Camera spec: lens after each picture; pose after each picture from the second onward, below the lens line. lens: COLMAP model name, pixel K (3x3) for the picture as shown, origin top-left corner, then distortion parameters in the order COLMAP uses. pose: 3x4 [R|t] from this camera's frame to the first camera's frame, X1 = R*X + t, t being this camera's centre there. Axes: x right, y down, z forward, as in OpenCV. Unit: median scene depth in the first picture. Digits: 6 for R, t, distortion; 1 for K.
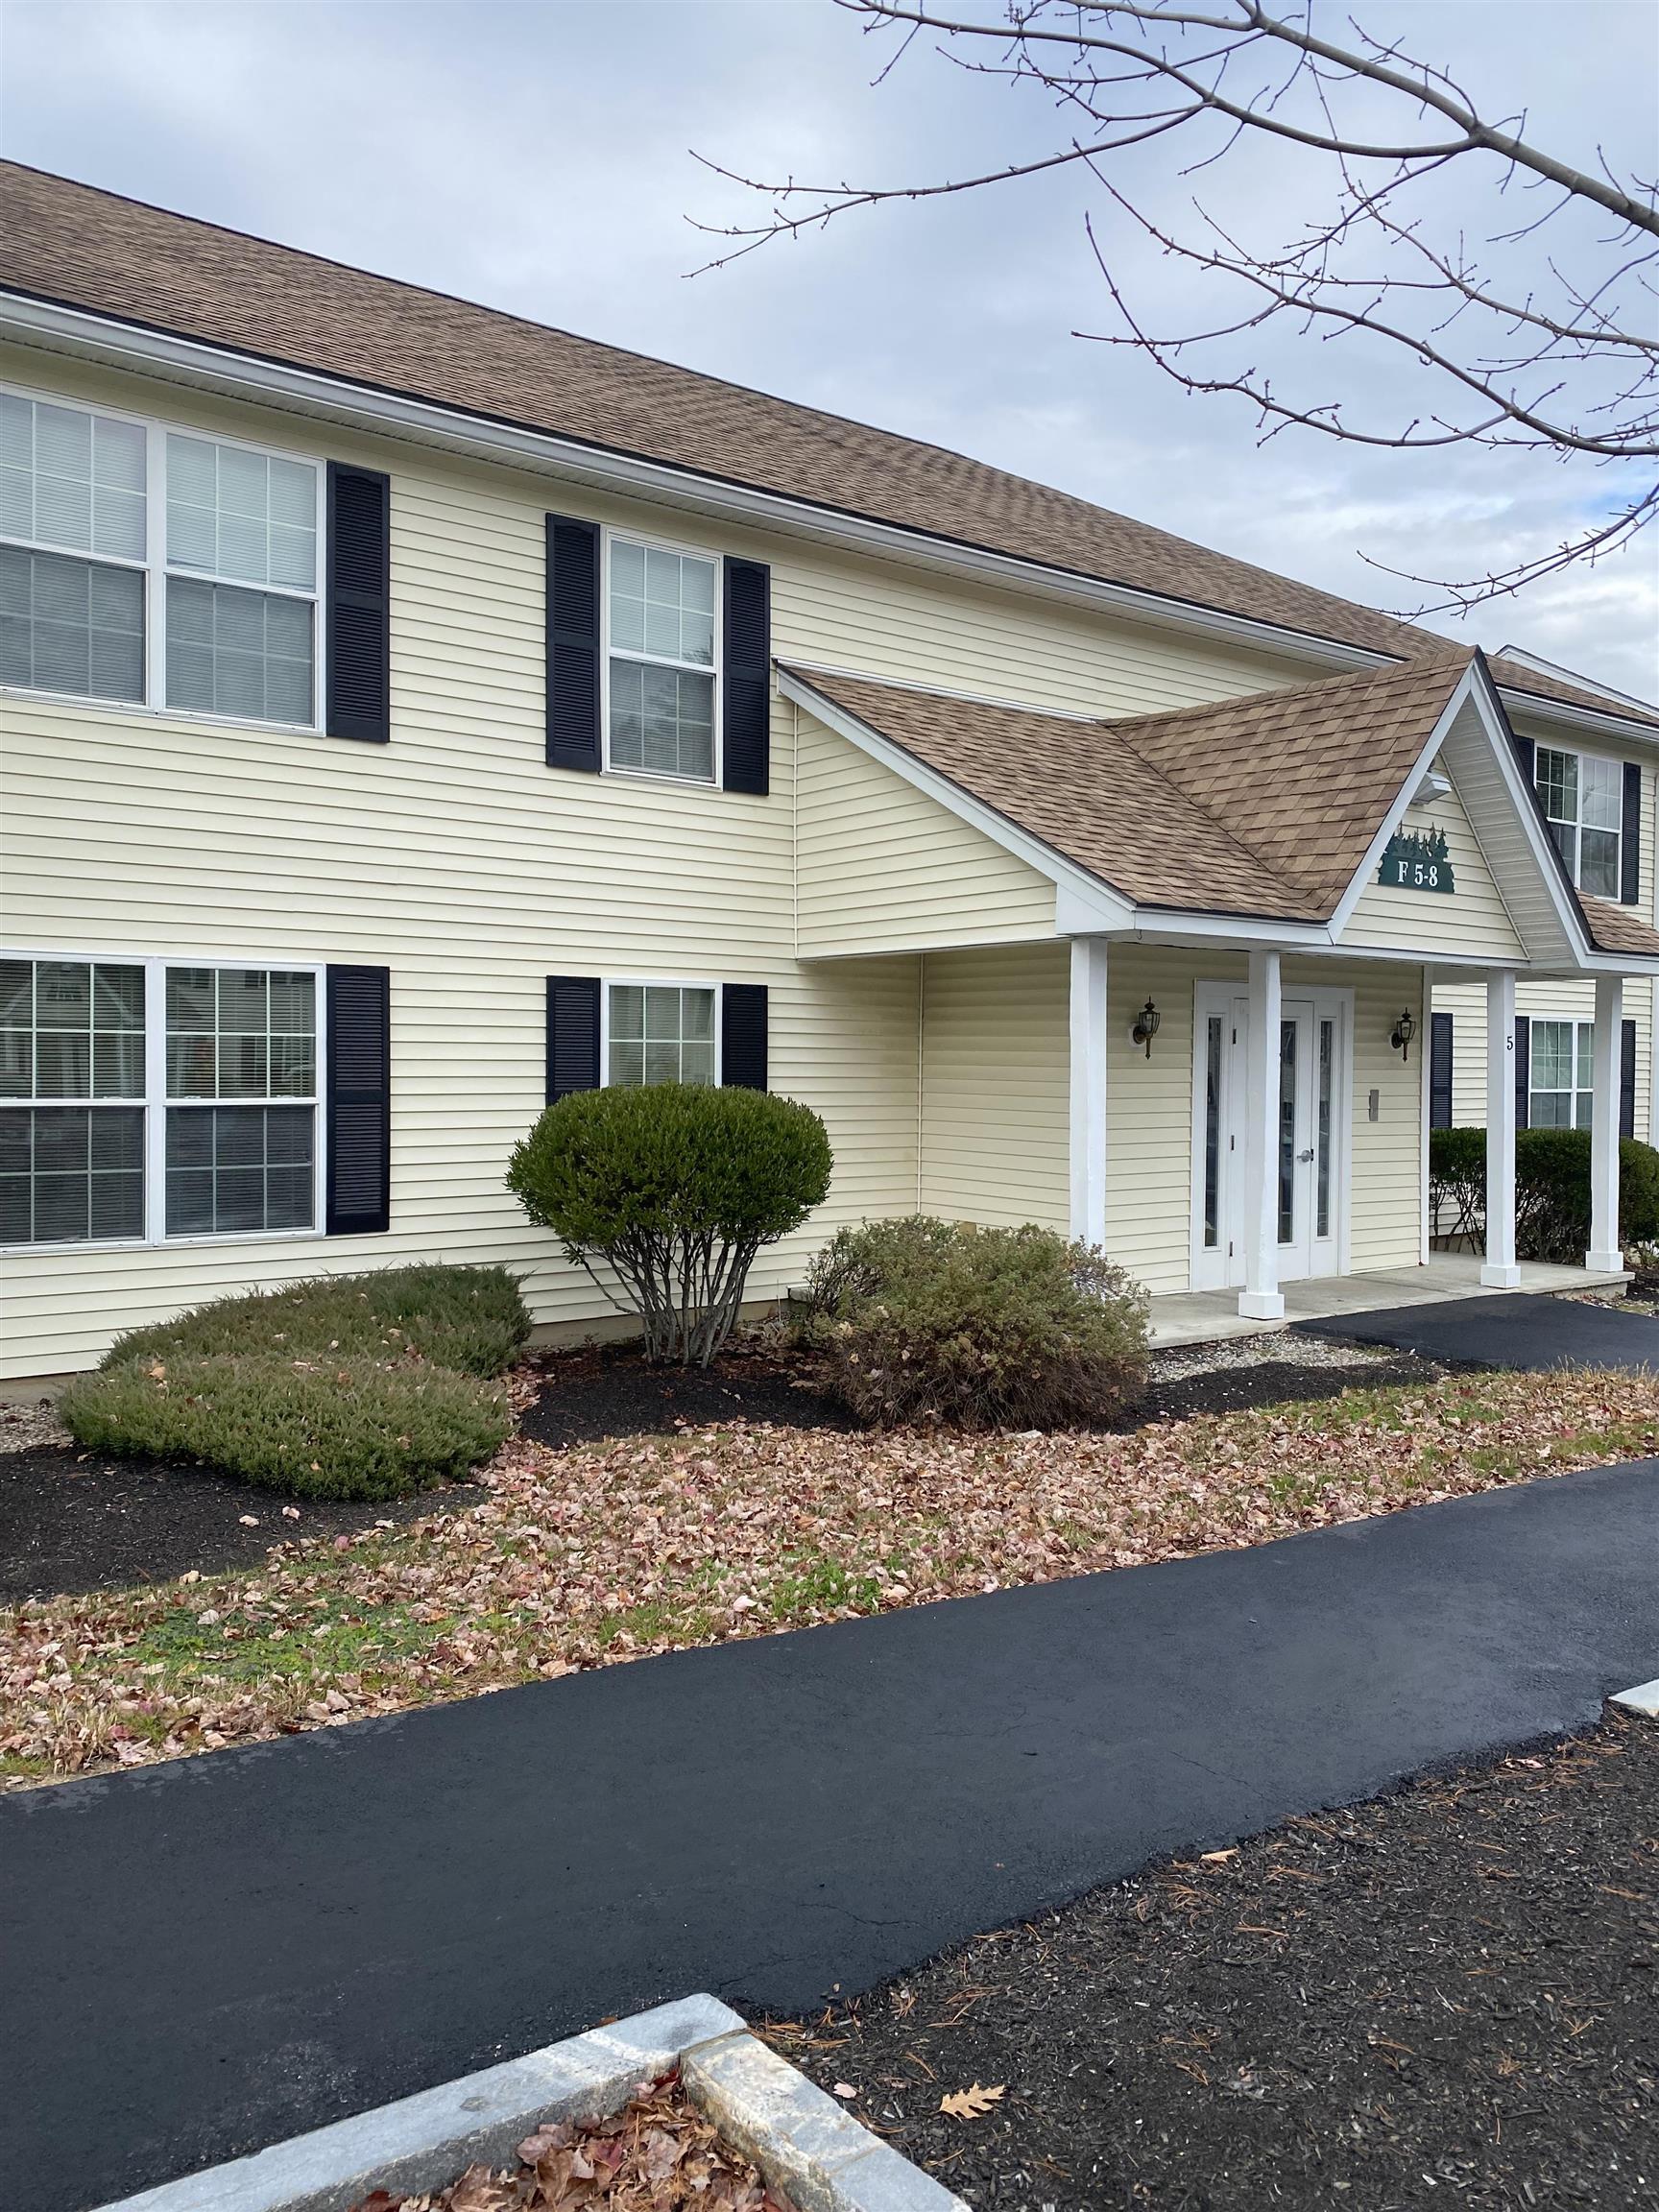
lens RADIAL K [[1690.1, 0, 809.8], [0, 1690.1, 1105.2], [0, 0, 1]] dist [0.168418, -0.463609]
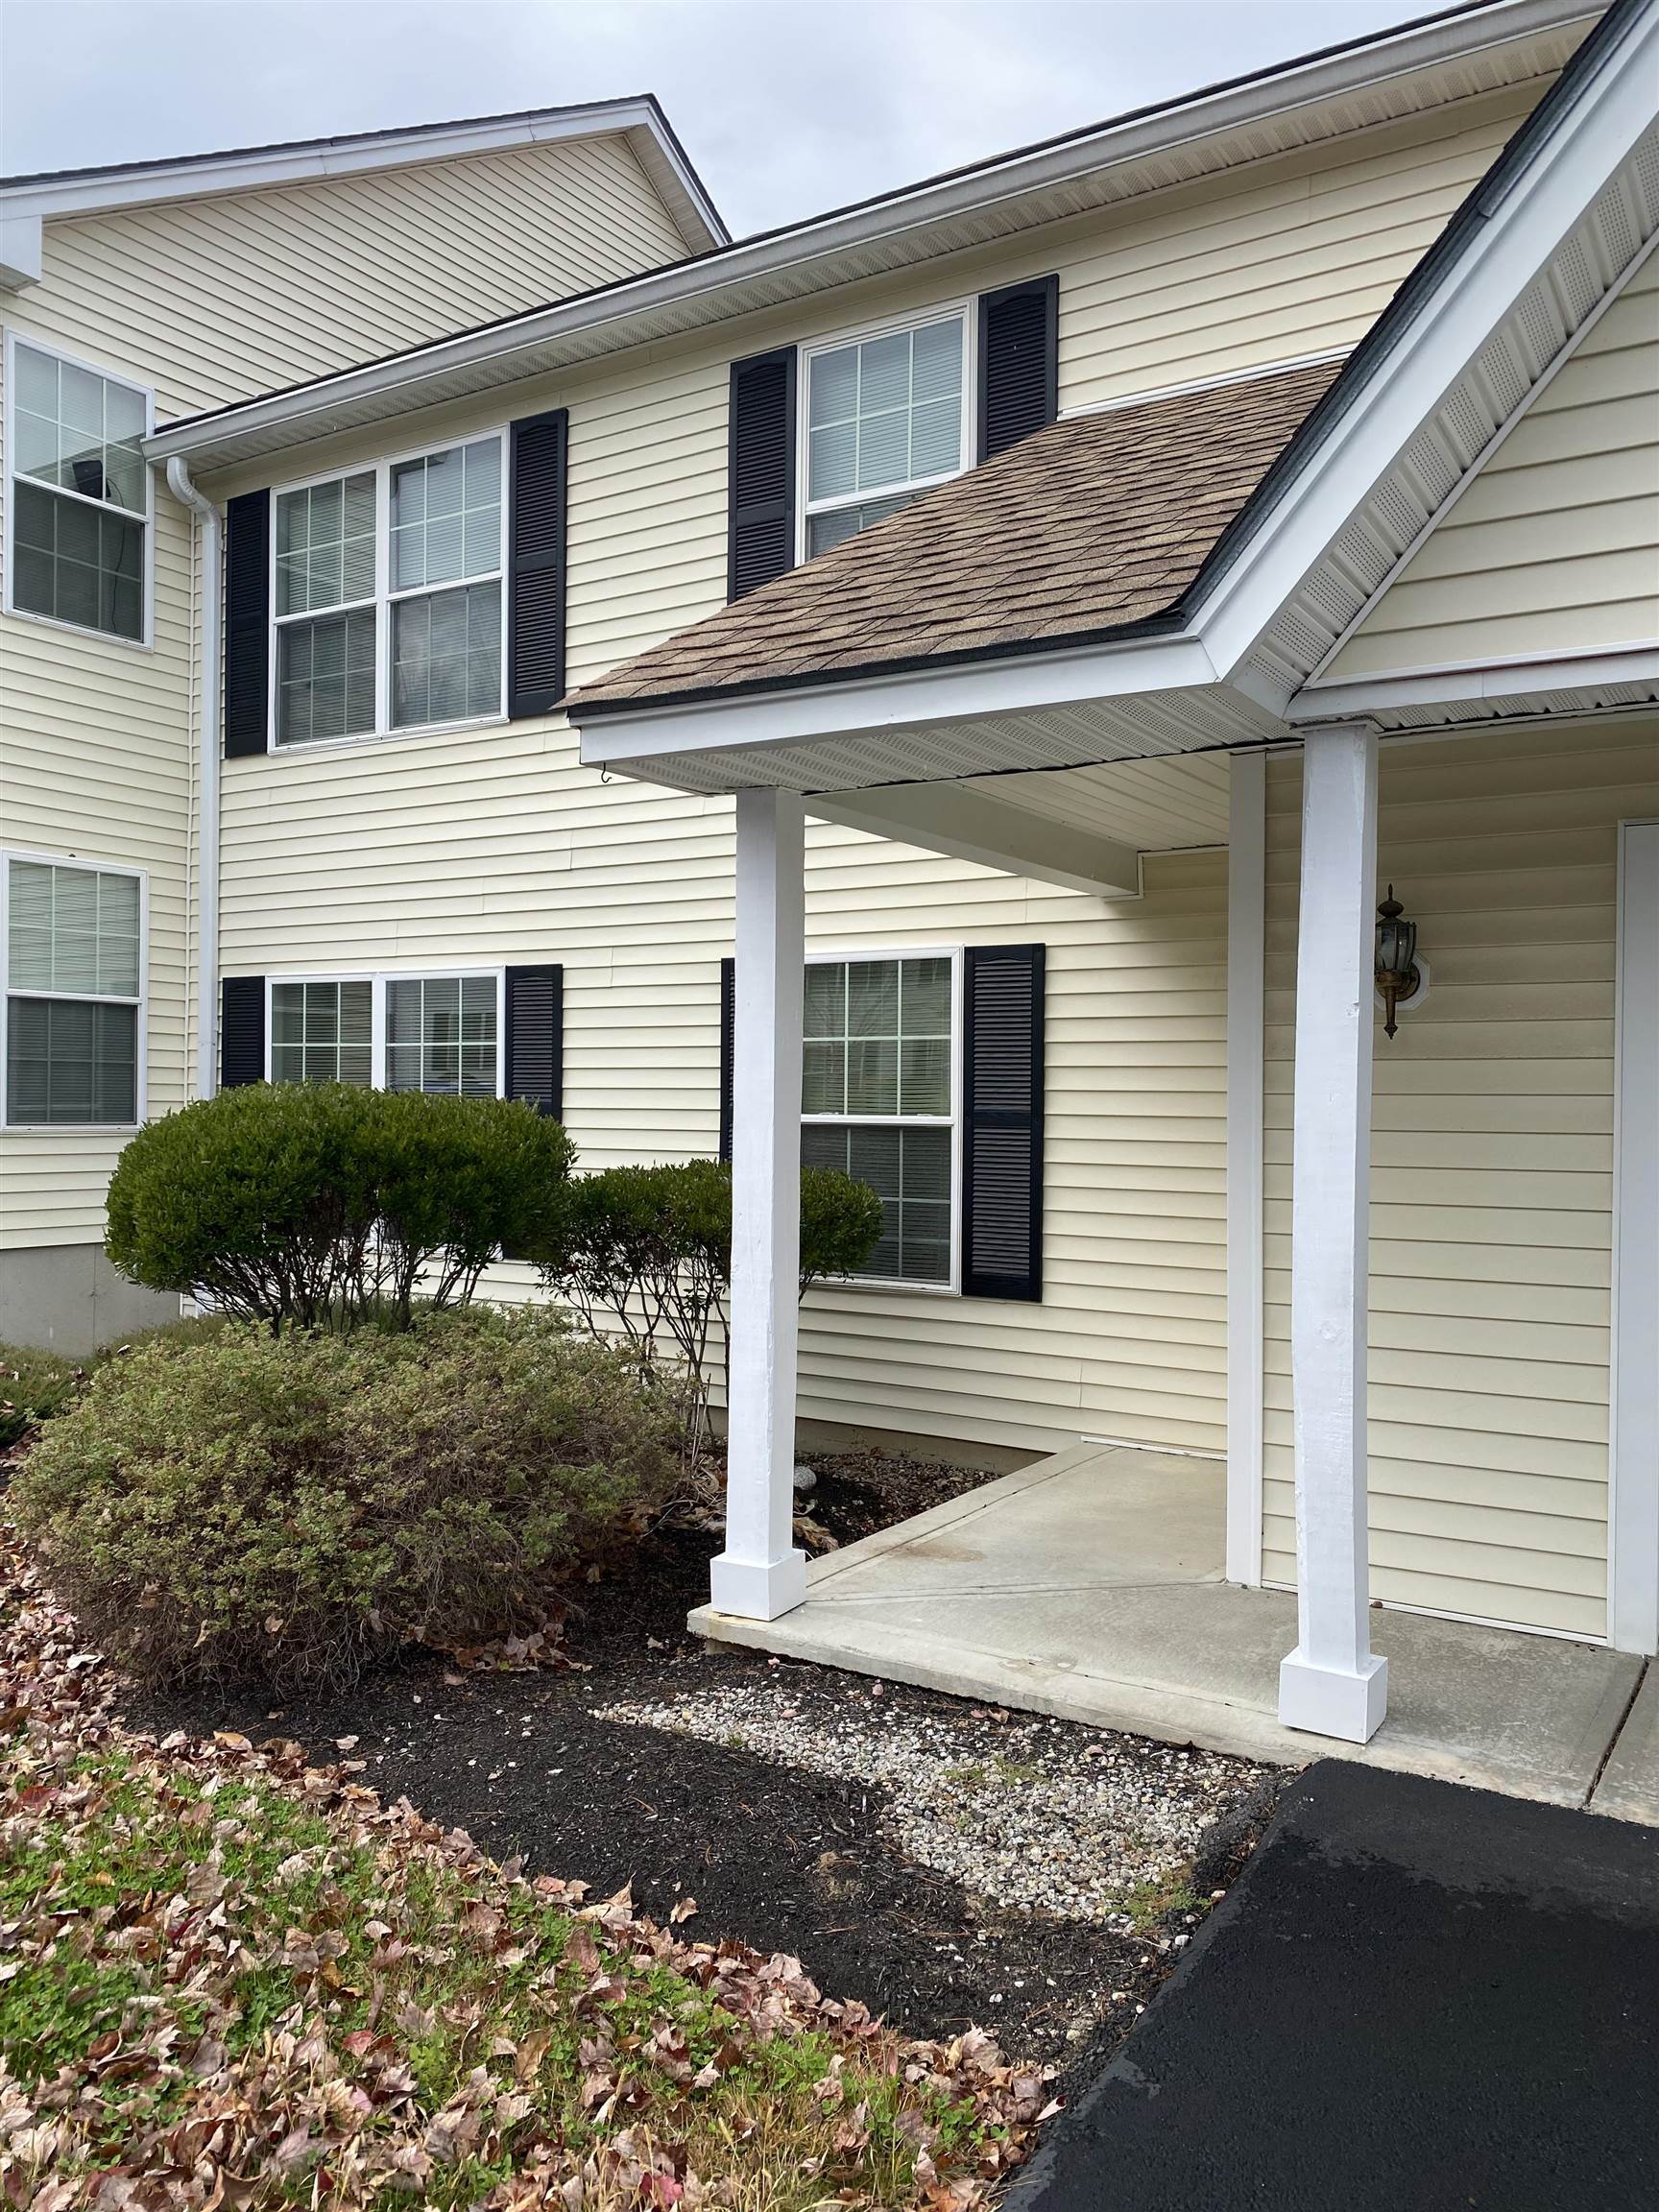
lens RADIAL K [[1706.5, 0, 833.5], [0, 1706.5, 1123.7], [0, 0, 1]] dist [0.072609, -0.091711]
pose [[0.320364, 0.007527, -0.947264, 0.570658], [-0.036173, 0.999336, -0.004293, 0.001109], [0.946603, 0.035641, 0.320424, 0.758301]]
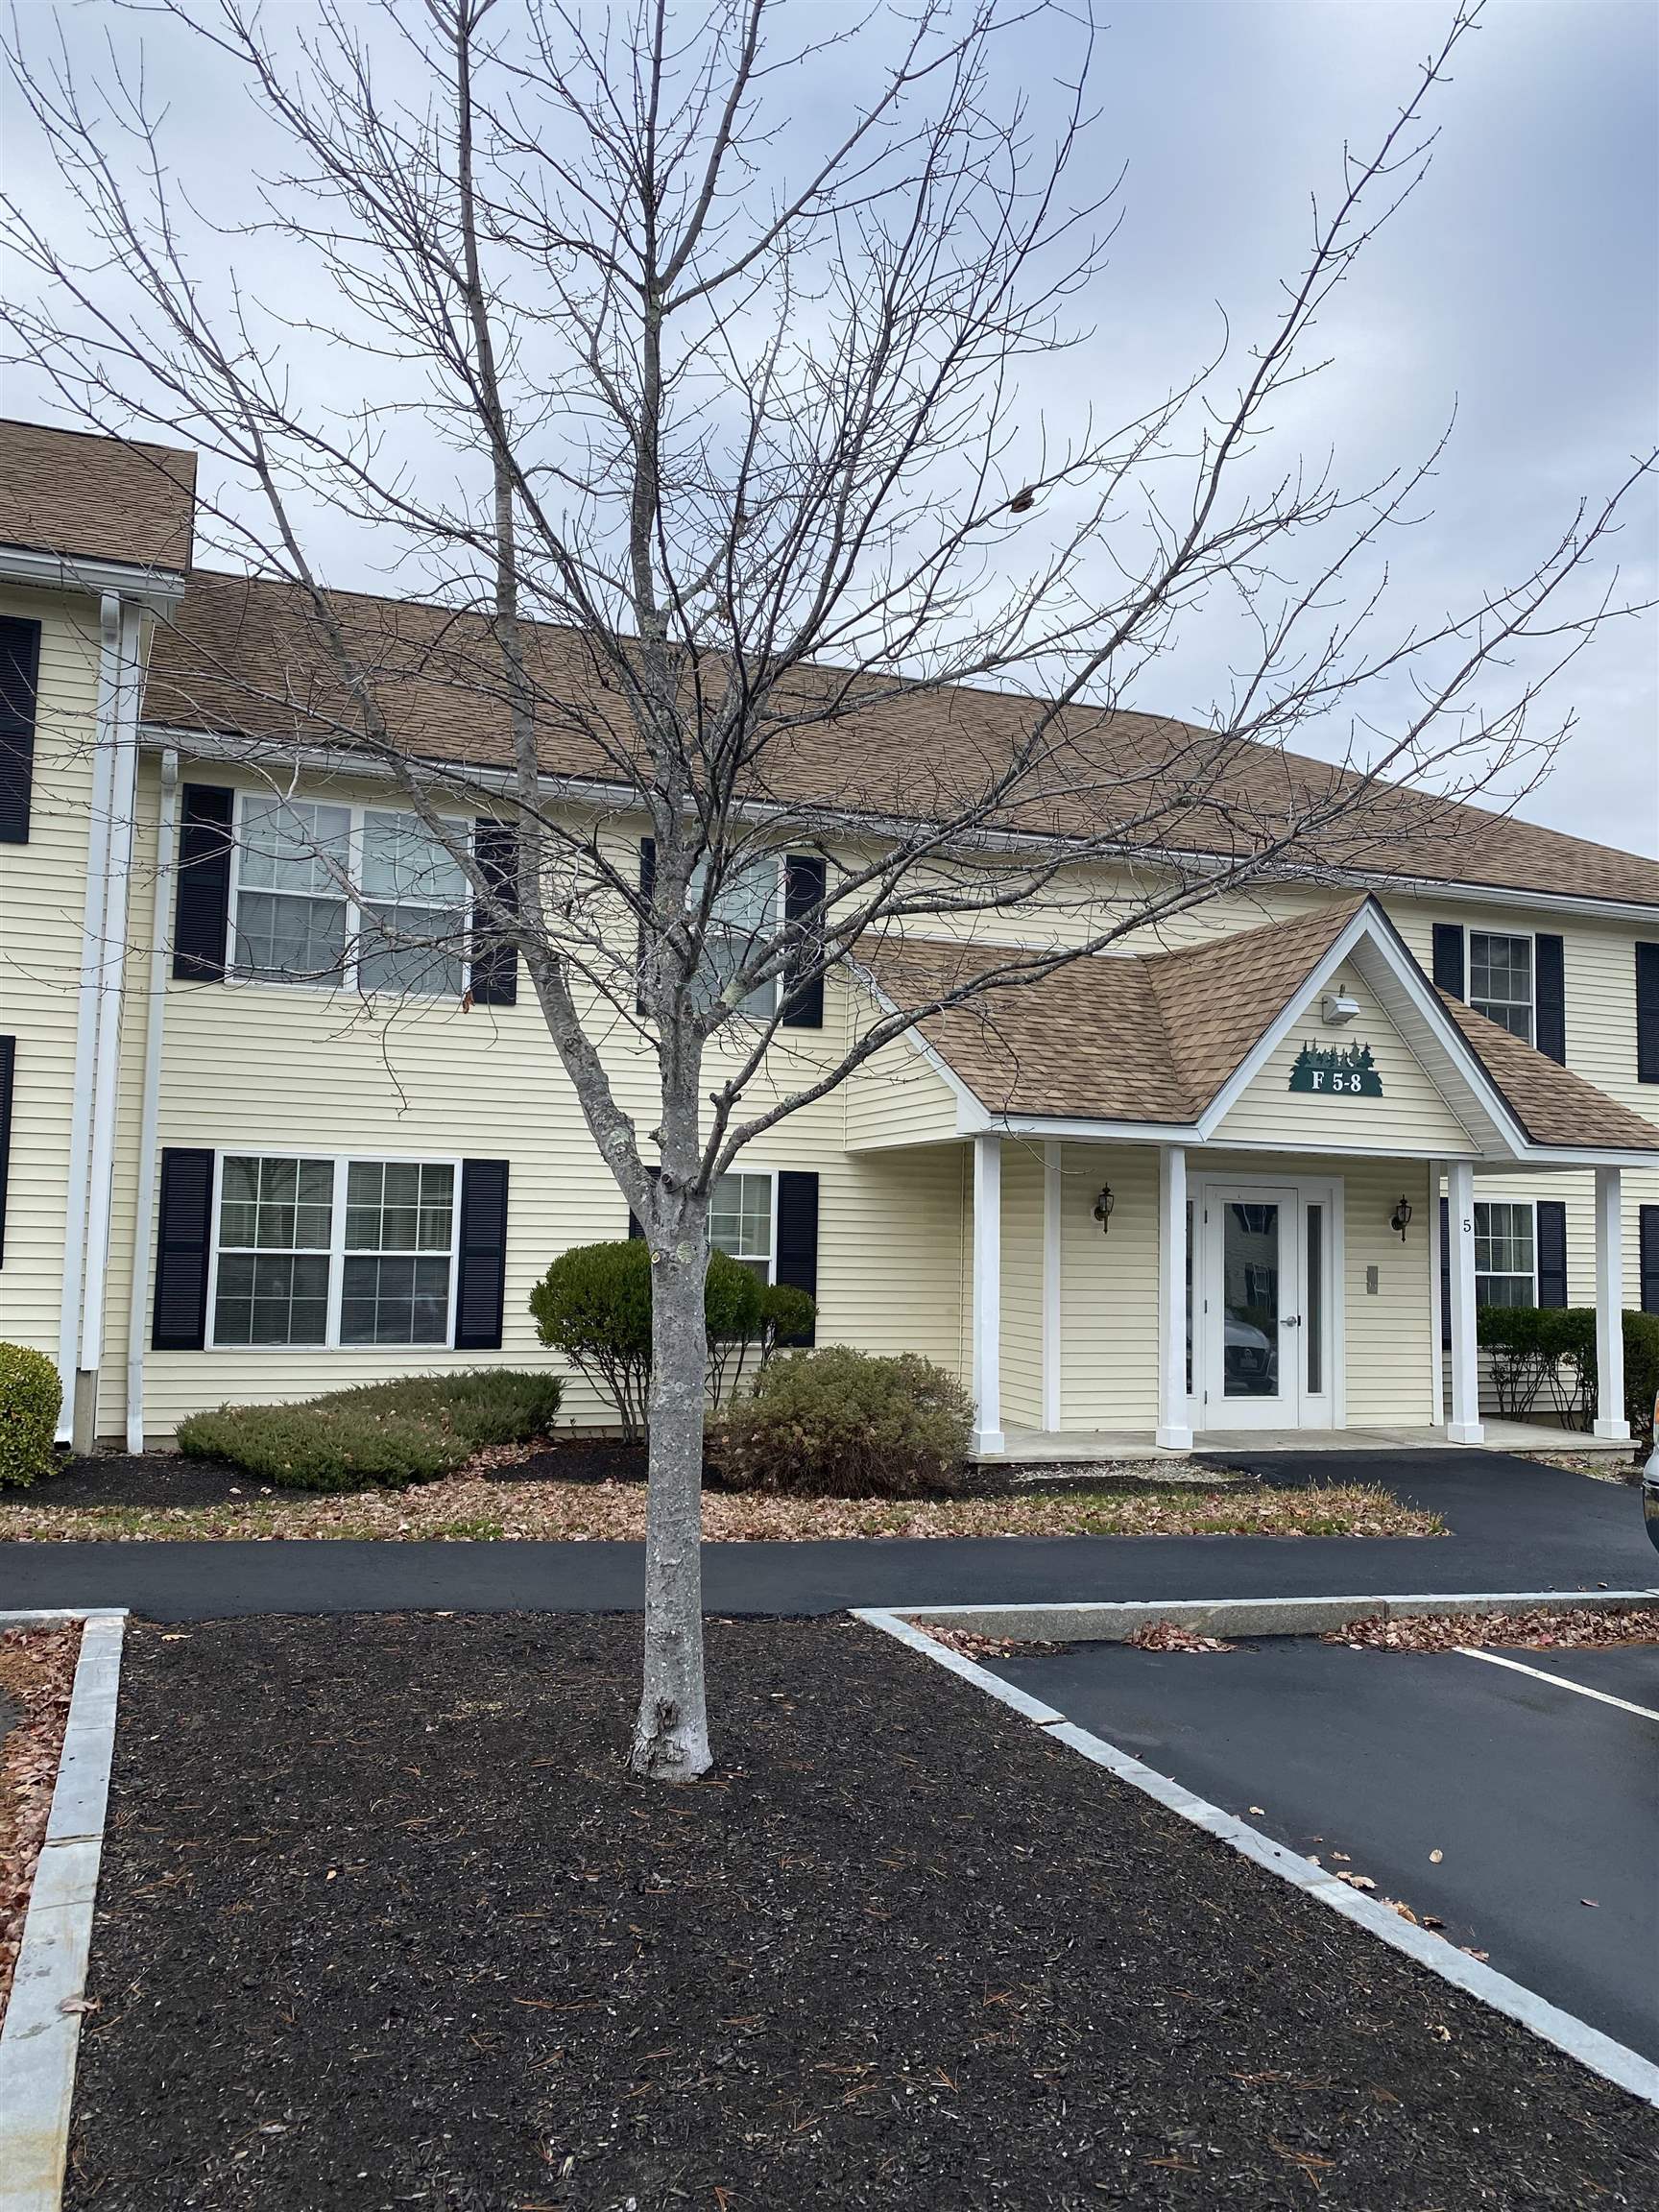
lens RADIAL K [[1690.1, 0, 809.8], [0, 1690.1, 1105.2], [0, 0, 1]] dist [0.168418, -0.463609]
pose [[0.955806, -0.010933, -0.293794, 0.363260], [-0.021642, 0.993980, -0.107400, 0.017723], [0.293200, 0.109012, 0.949816, -0.242654]]
